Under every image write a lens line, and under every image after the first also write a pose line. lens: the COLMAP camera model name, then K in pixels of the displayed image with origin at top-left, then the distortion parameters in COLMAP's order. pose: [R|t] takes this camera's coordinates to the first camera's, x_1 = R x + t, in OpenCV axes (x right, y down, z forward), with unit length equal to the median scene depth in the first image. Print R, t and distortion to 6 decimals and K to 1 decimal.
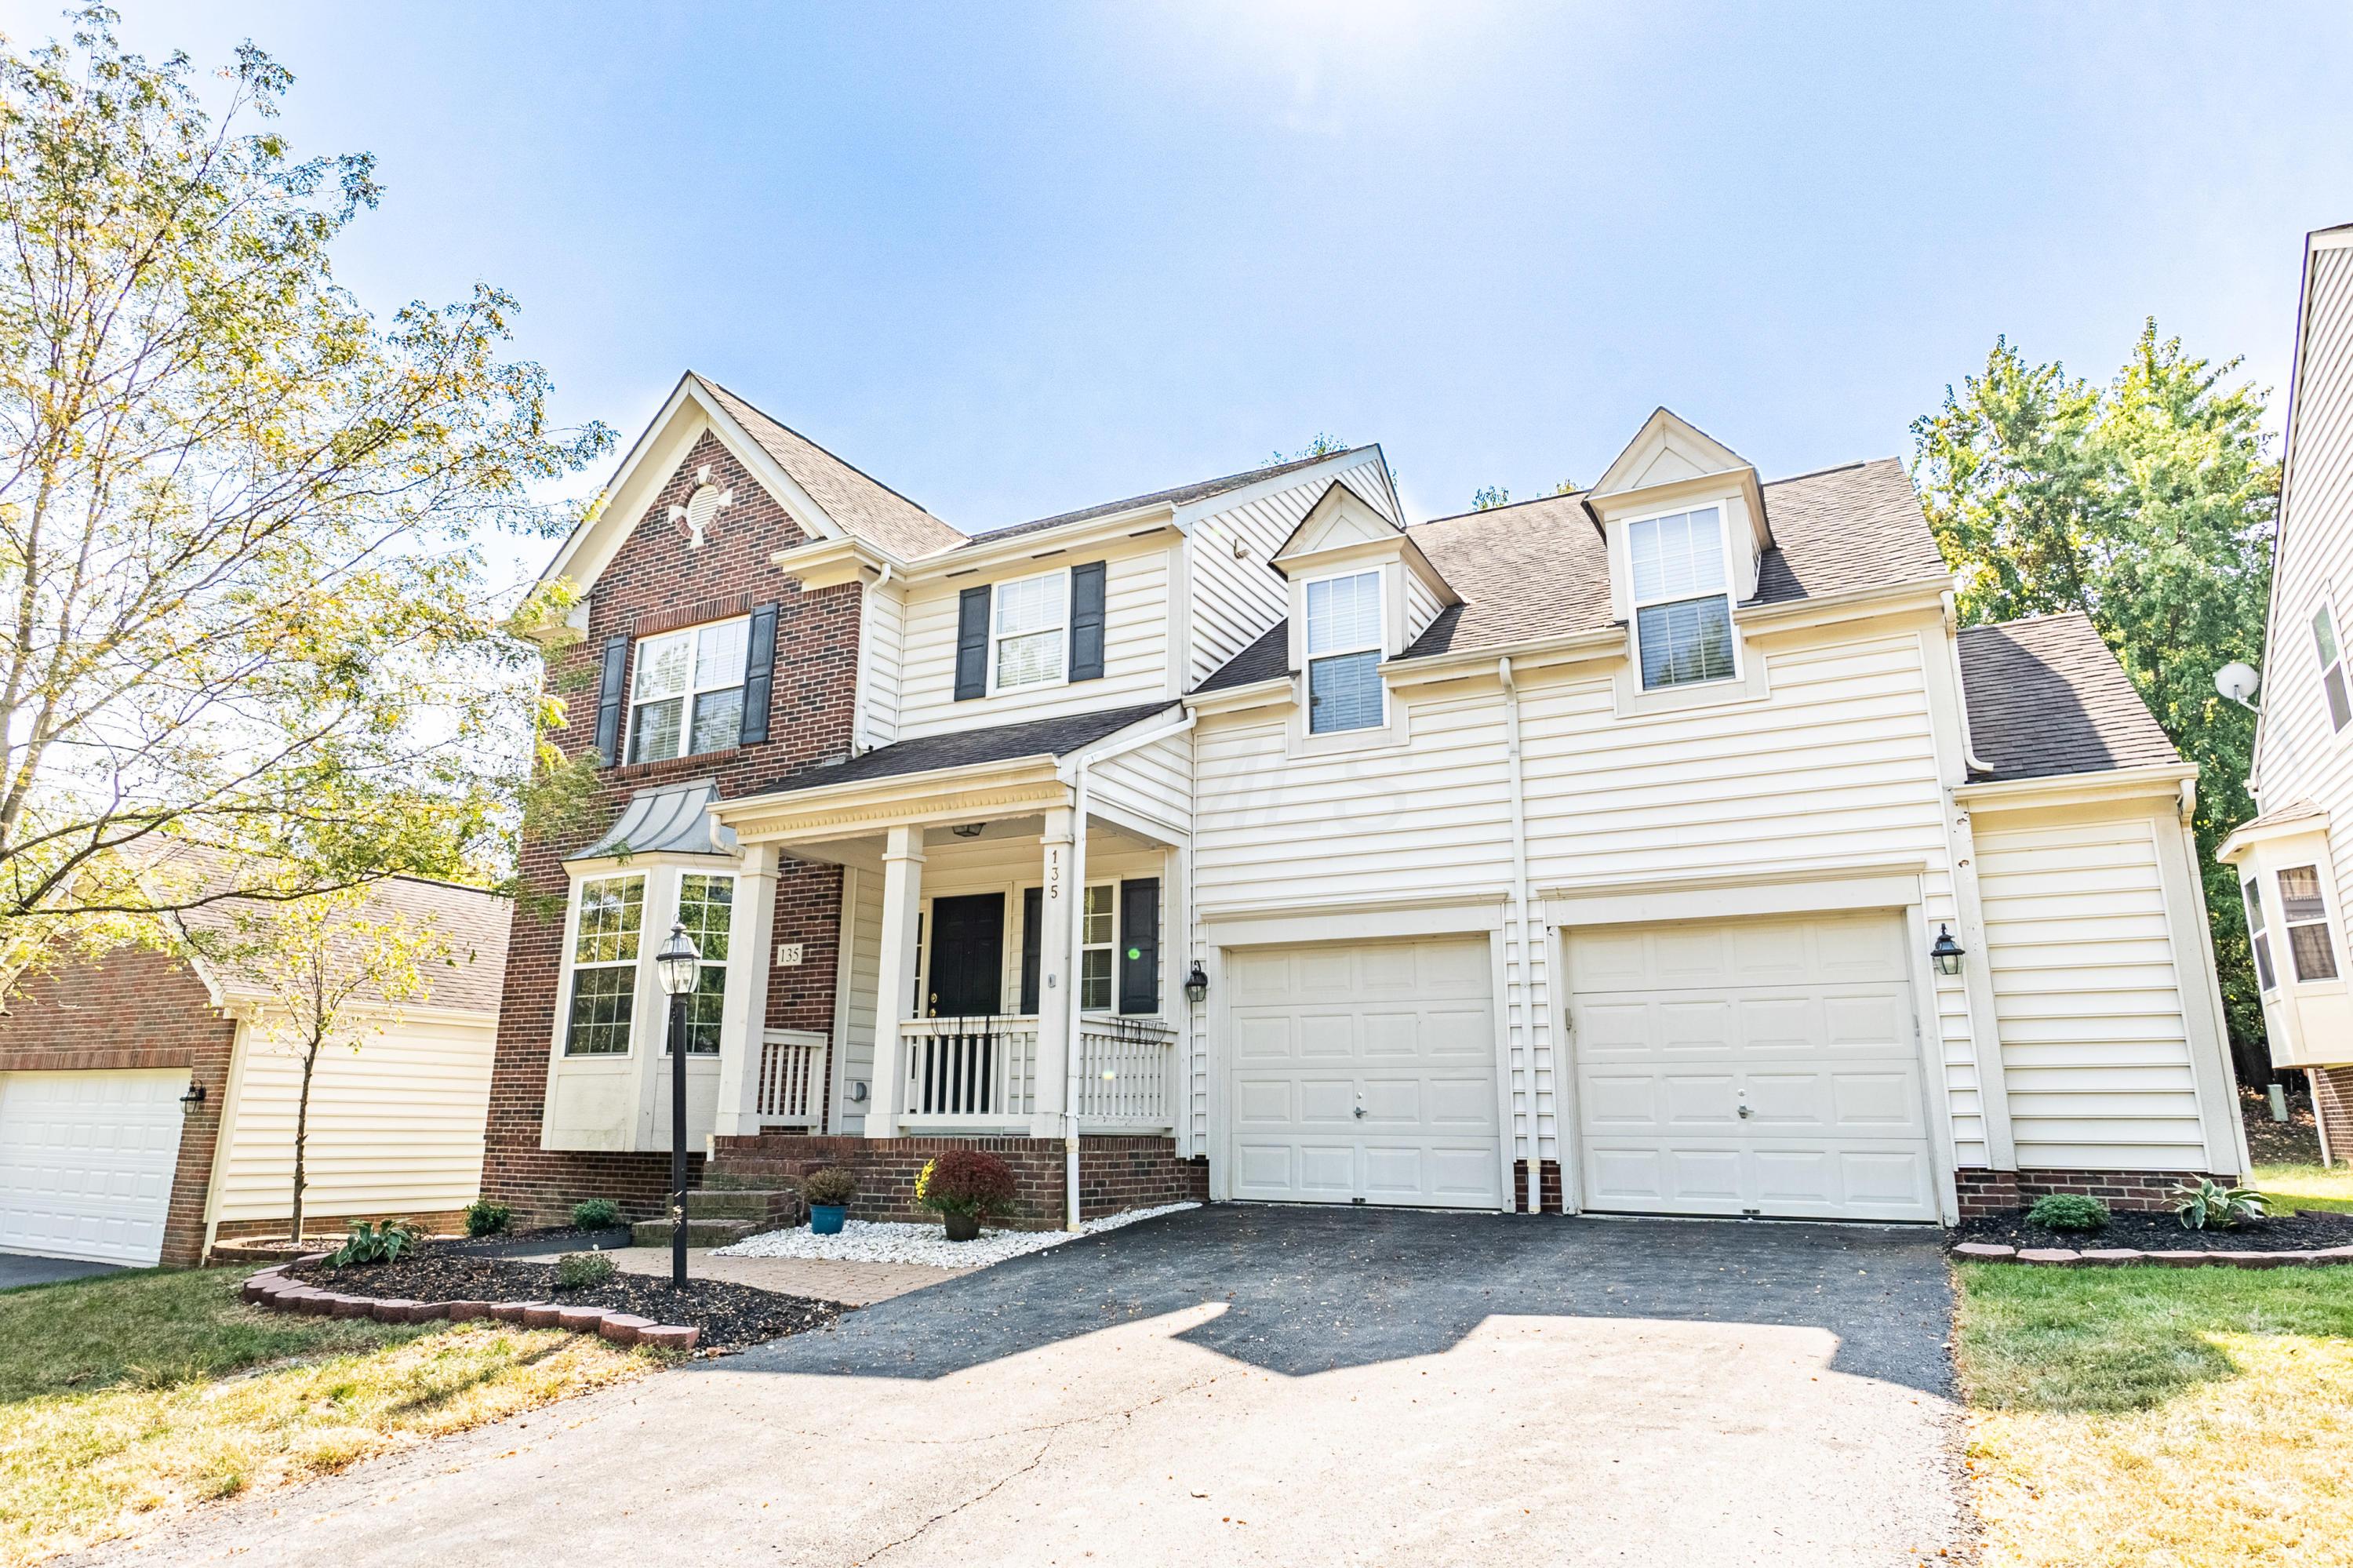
lens RADIAL K [[1387.5, 0, 1172.4], [0, 1387.5, 778.4], [0, 0, 1]] dist [-0.009038, -0.001928]
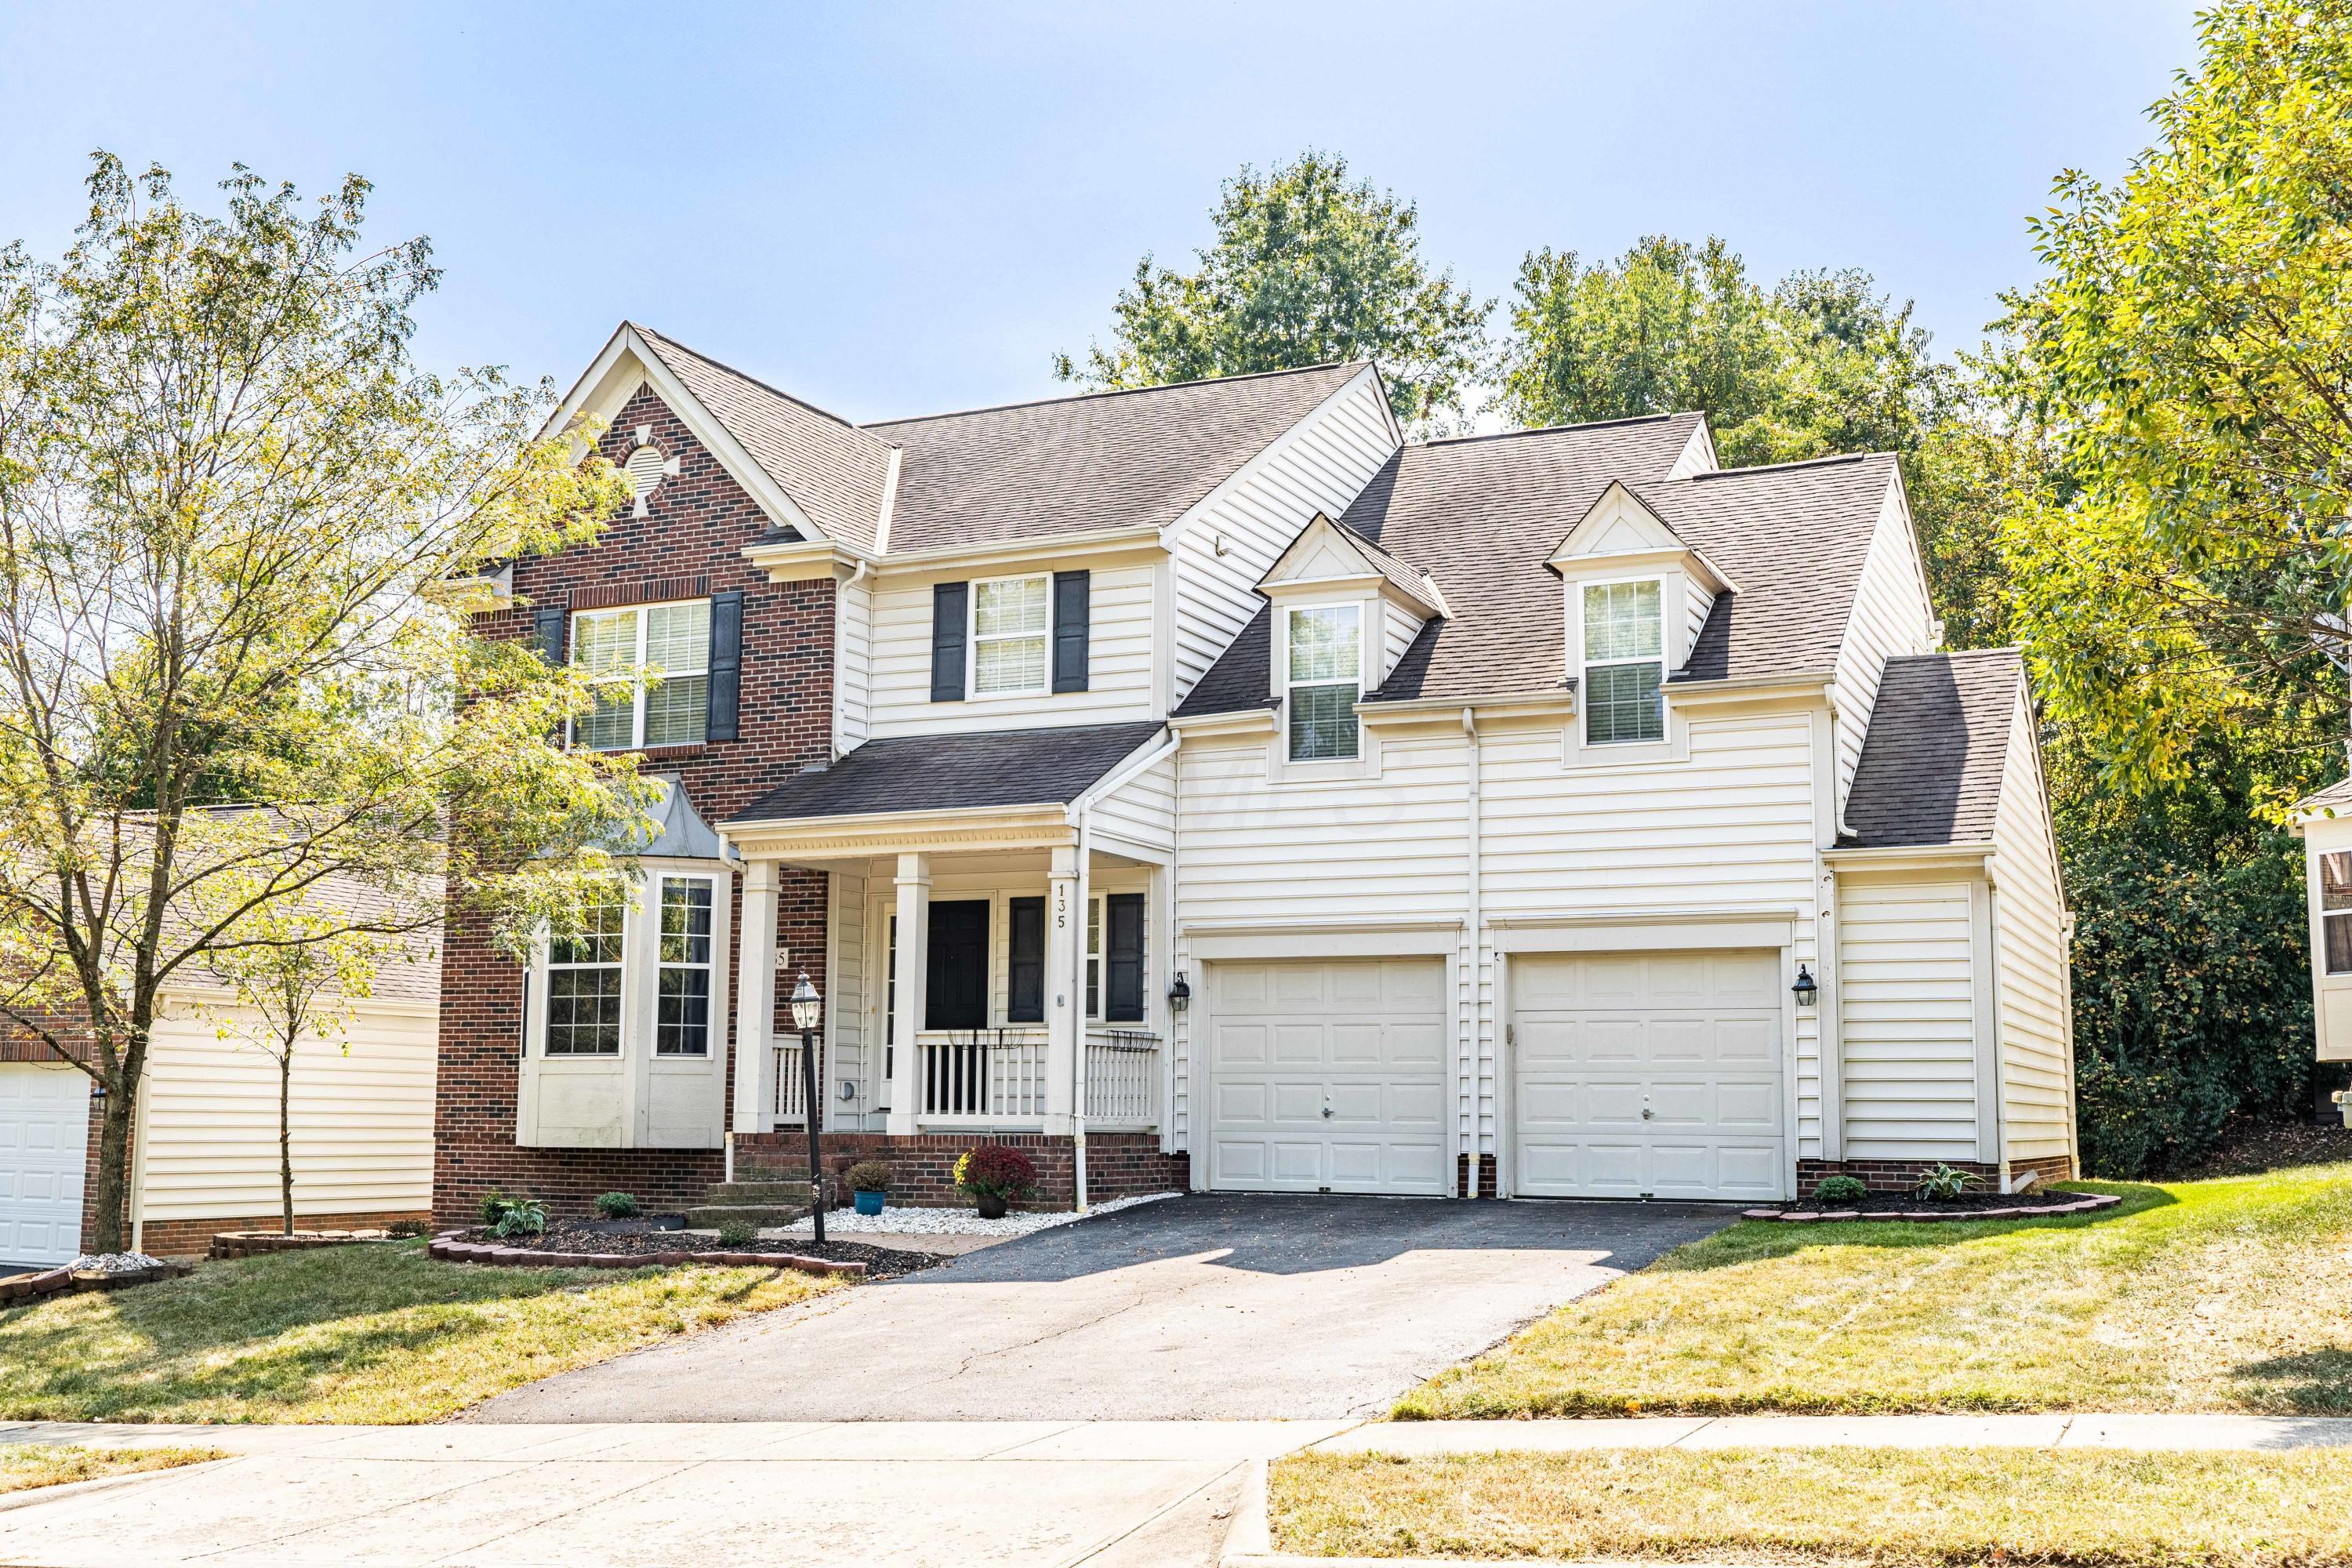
lens RADIAL K [[2499.2, 0, 1179.3], [0, 2499.2, 785.8], [0, 0, 1]] dist [-0.018678, 0.000000]
pose [[0.998209, 0.008176, 0.059255, -0.099729], [-0.014961, 0.993254, 0.114992, -0.236717], [-0.057915, -0.115672, 0.991598, -0.906428]]
